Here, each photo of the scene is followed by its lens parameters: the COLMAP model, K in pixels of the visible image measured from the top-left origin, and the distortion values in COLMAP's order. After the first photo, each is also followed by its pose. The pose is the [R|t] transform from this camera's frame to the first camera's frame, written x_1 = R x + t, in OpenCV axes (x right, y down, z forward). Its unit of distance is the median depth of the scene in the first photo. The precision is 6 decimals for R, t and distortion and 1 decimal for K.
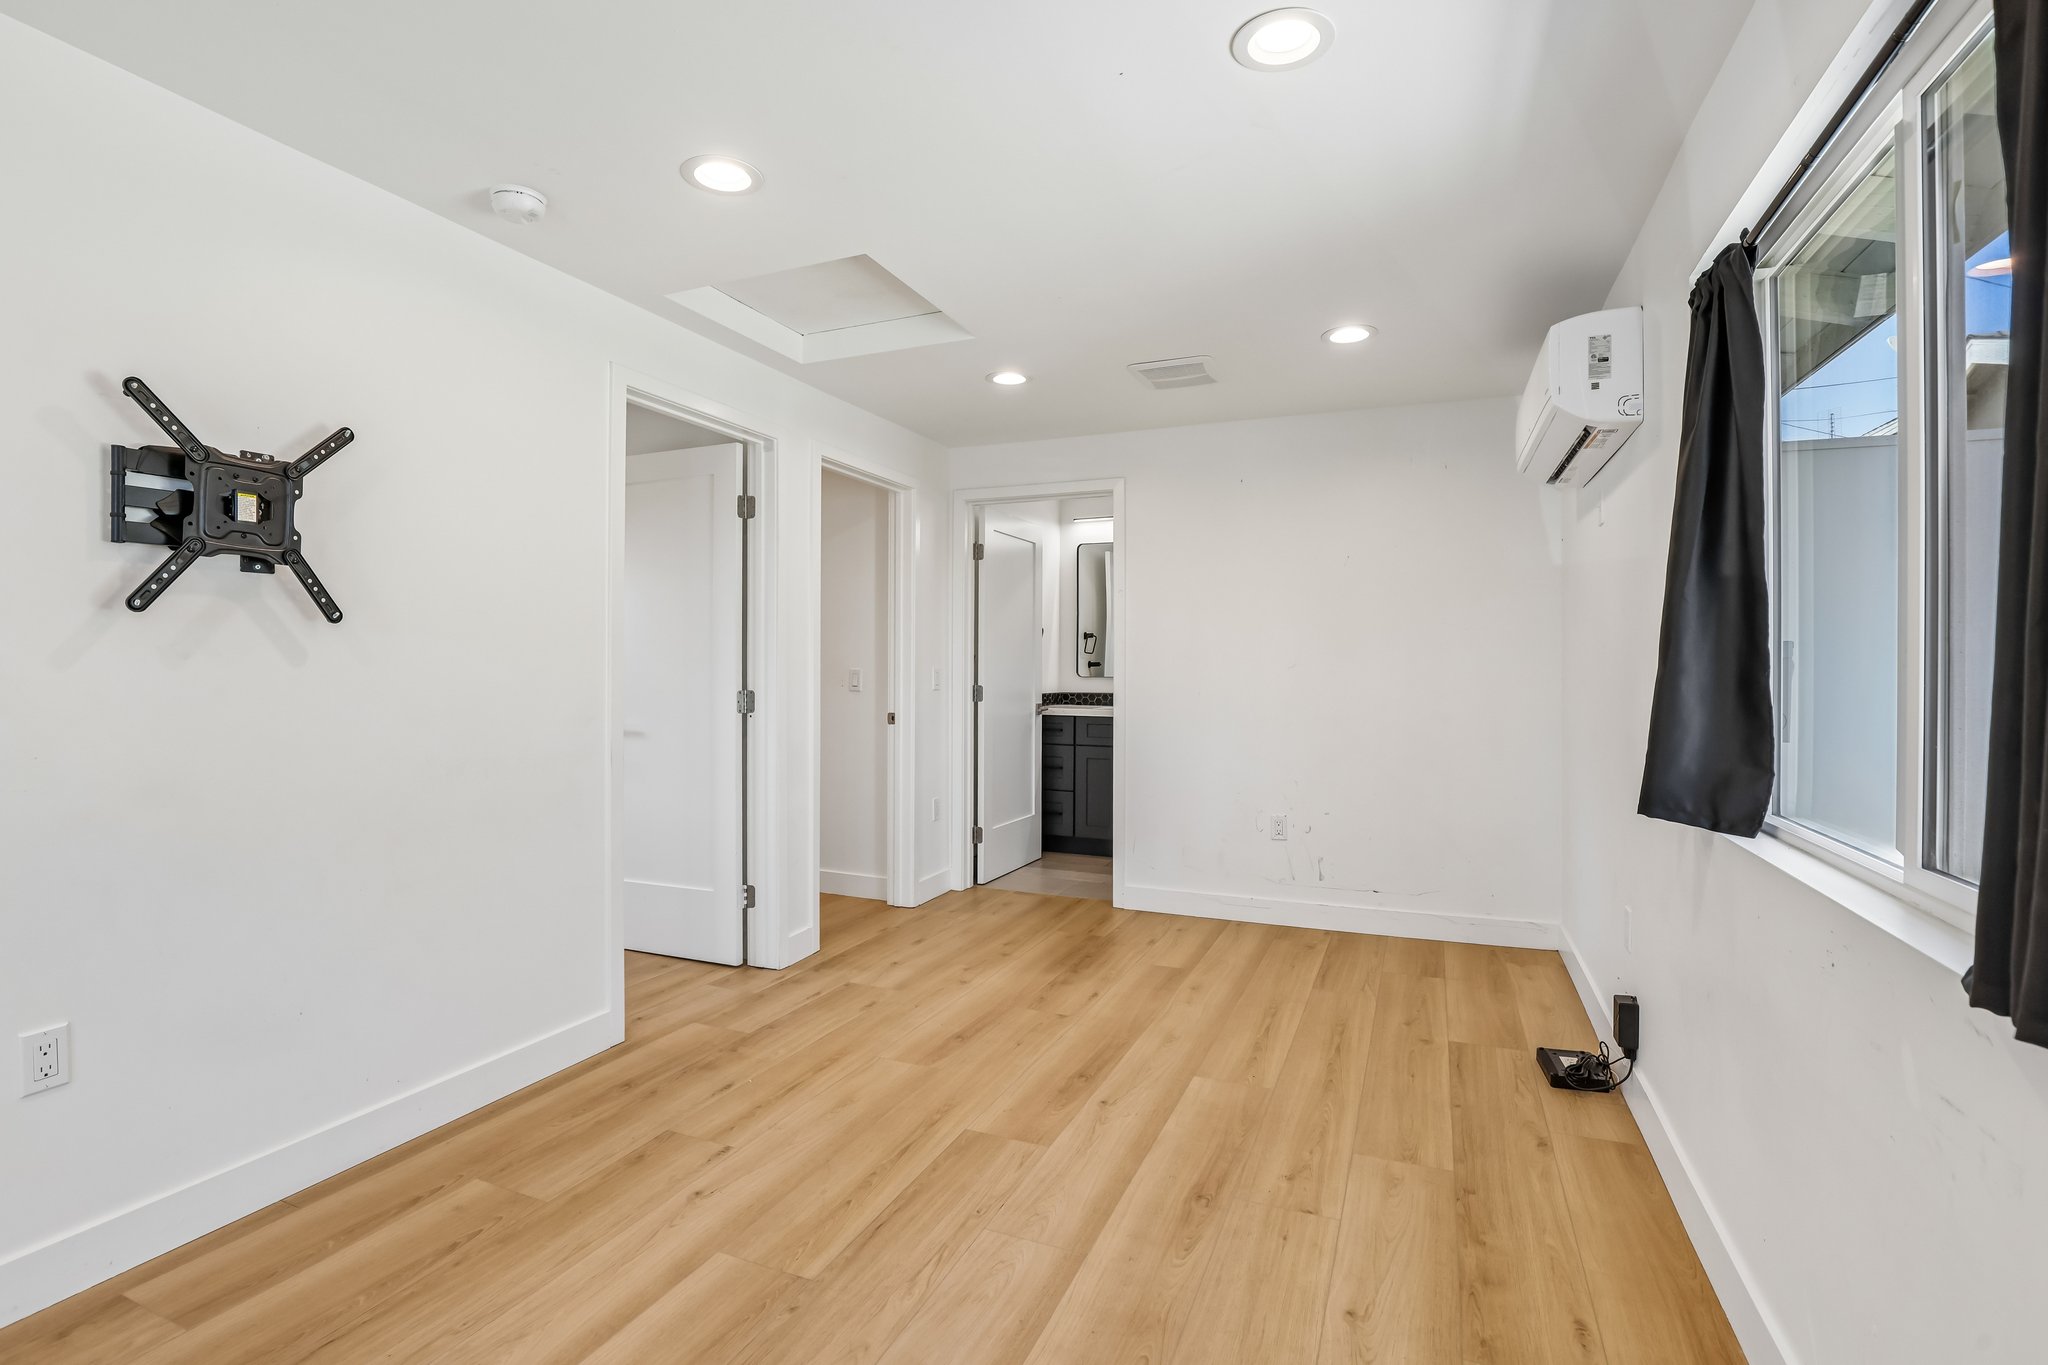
lens RADIAL K [[953.0, 0, 1018.7], [0, 953.0, 673.3], [0, 0, 1]] dist [-0.028902, 0.000184]
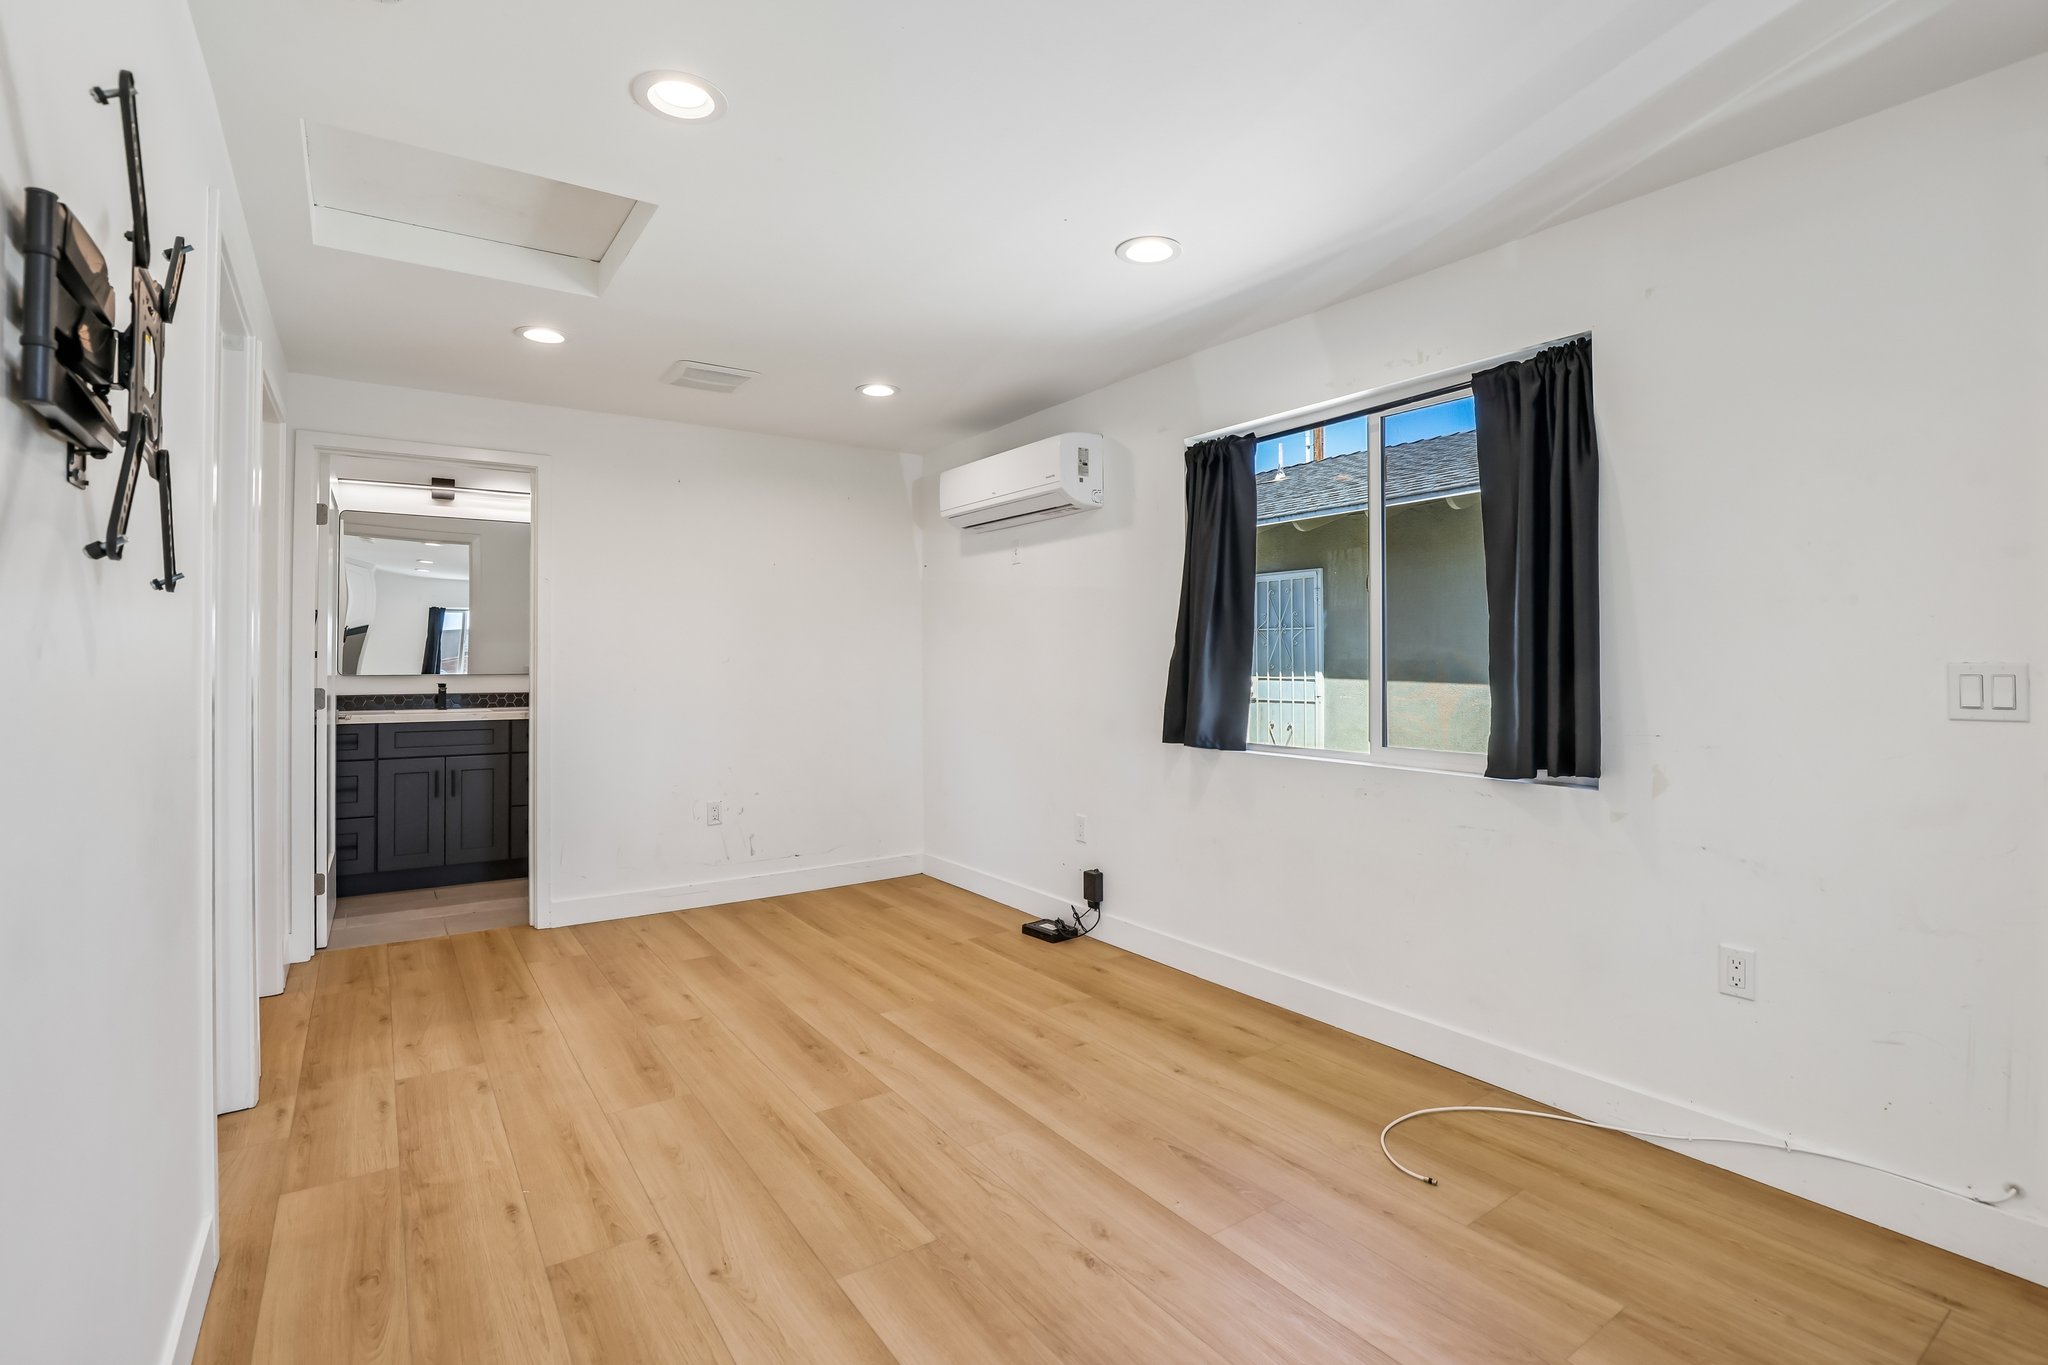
lens RADIAL K [[953.0, 0, 1023.4], [0, 953.0, 667.4], [0, 0, 1]] dist [-0.028902, 0.000184]
pose [[0.532294, -0.010151, 0.846499, -0.695482], [0.008751, 0.999941, 0.006488, -0.007595], [-0.846514, 0.003954, 0.532351, 0.223052]]
